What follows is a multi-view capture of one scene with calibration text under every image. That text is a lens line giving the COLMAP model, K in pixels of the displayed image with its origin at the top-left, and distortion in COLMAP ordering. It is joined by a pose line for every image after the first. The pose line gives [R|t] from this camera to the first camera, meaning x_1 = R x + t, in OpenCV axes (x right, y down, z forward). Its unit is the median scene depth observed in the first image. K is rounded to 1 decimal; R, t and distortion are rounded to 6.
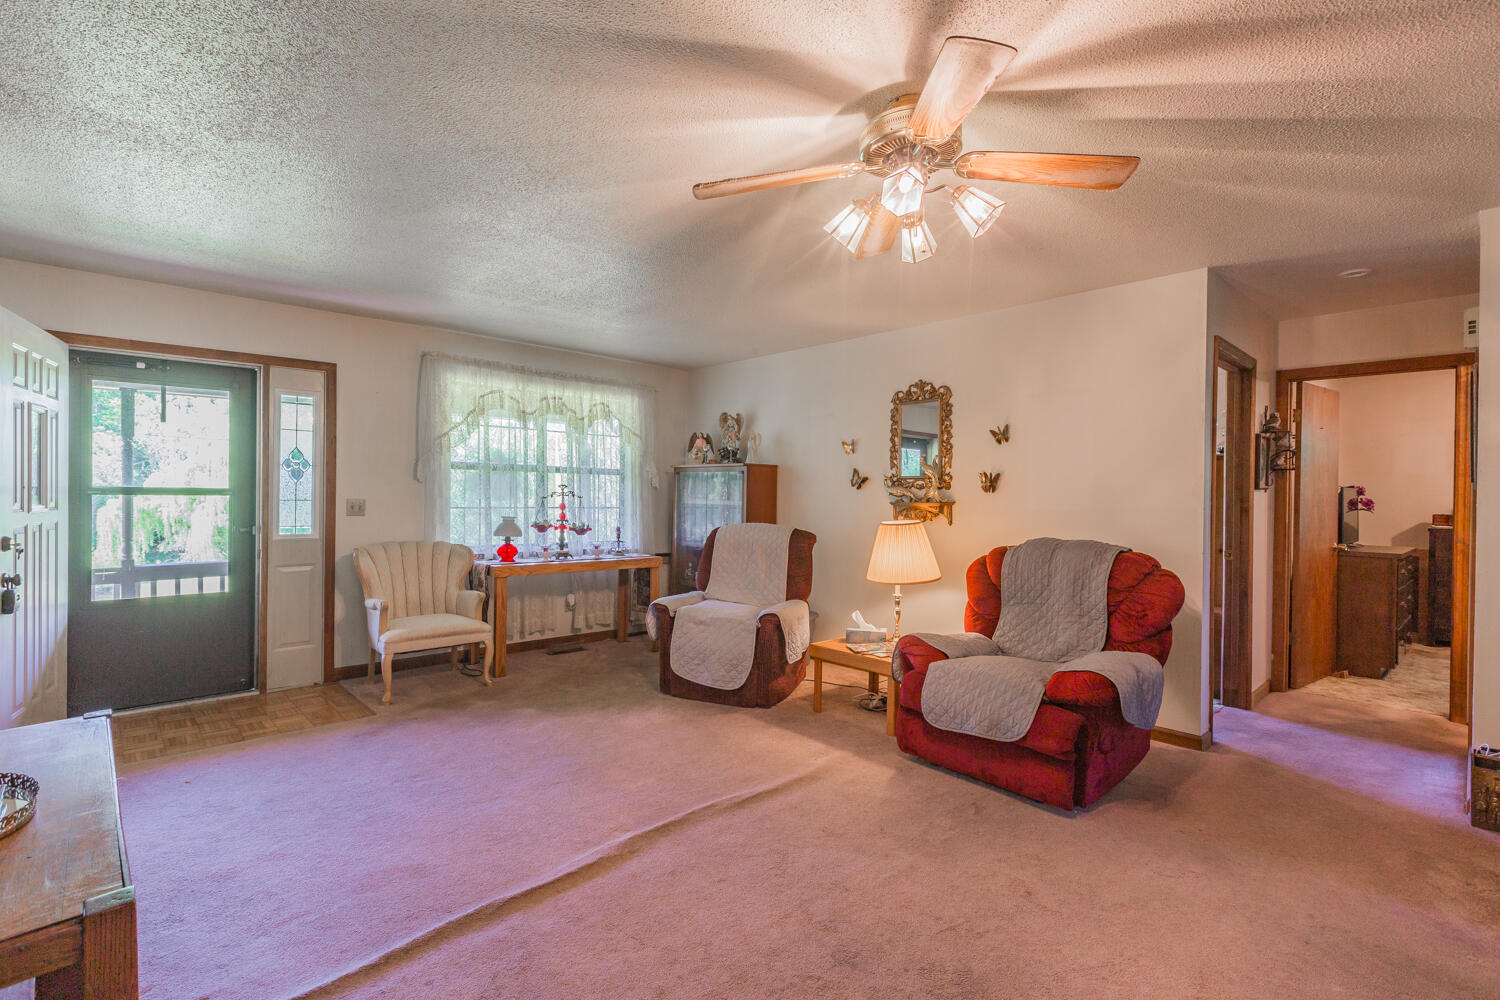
lens RADIAL K [[689.7, 0, 755.5], [0, 689.7, 493.5], [0, 0, 1]] dist [0.001028, -0.000616]
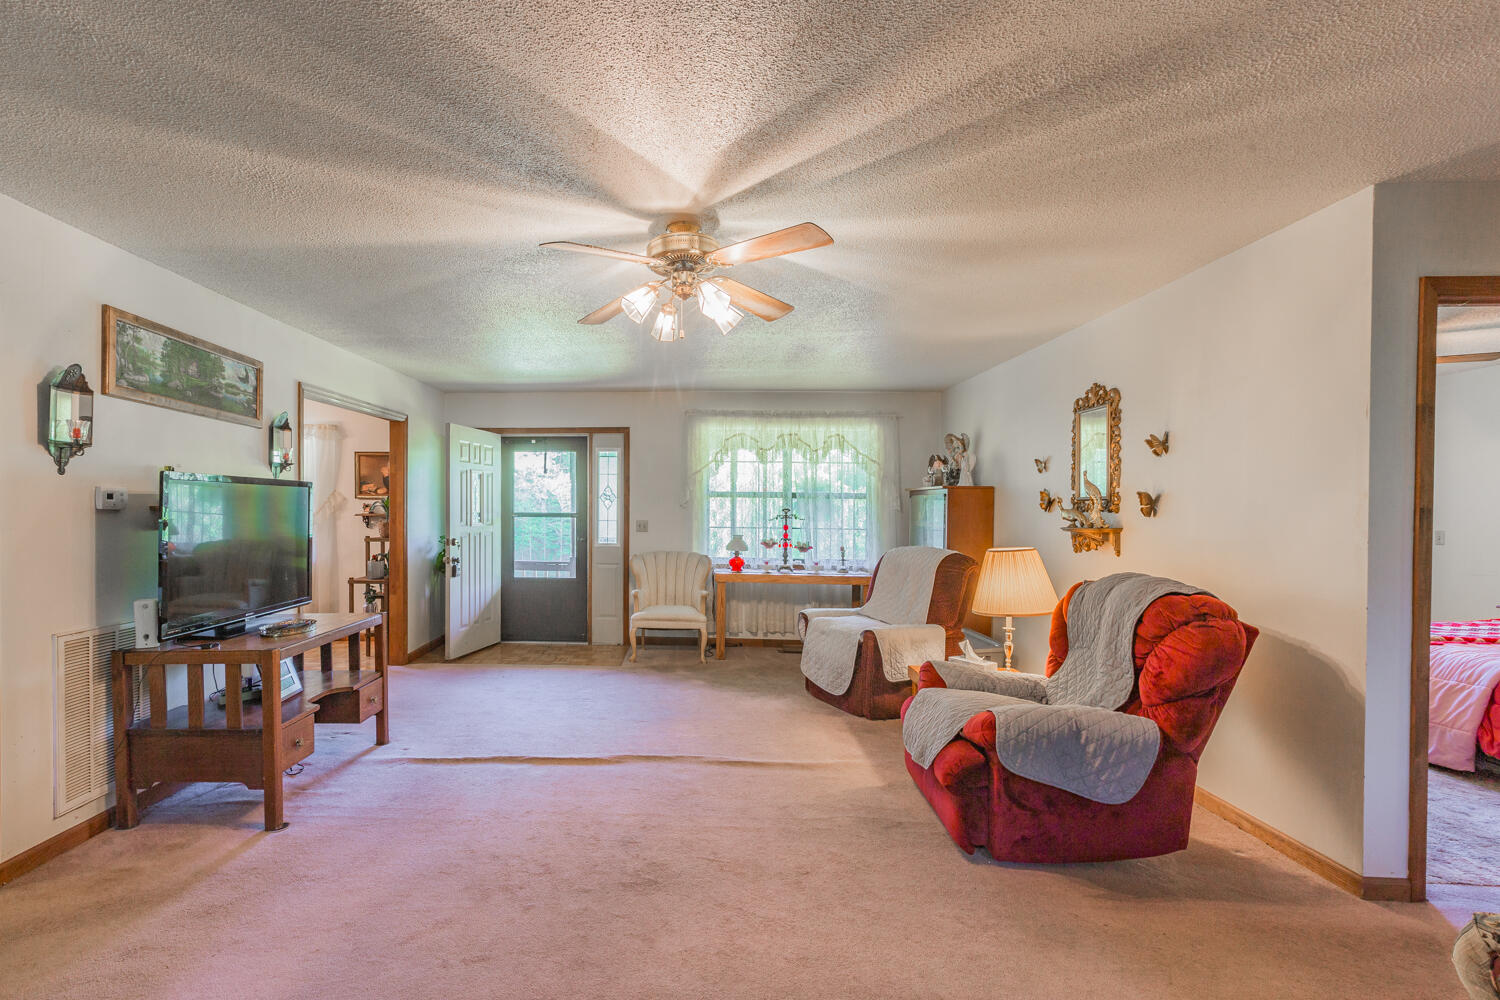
lens RADIAL K [[803.0, 0, 745.8], [0, 803.0, 514.7], [0, 0, 1]] dist [0.004902, 0.001666]
pose [[0.686697, 0.001591, -0.726942, 0.726803], [0.000754, 0.999996, 0.002901, -0.007425], [0.726944, -0.002541, 0.686692, 0.012227]]
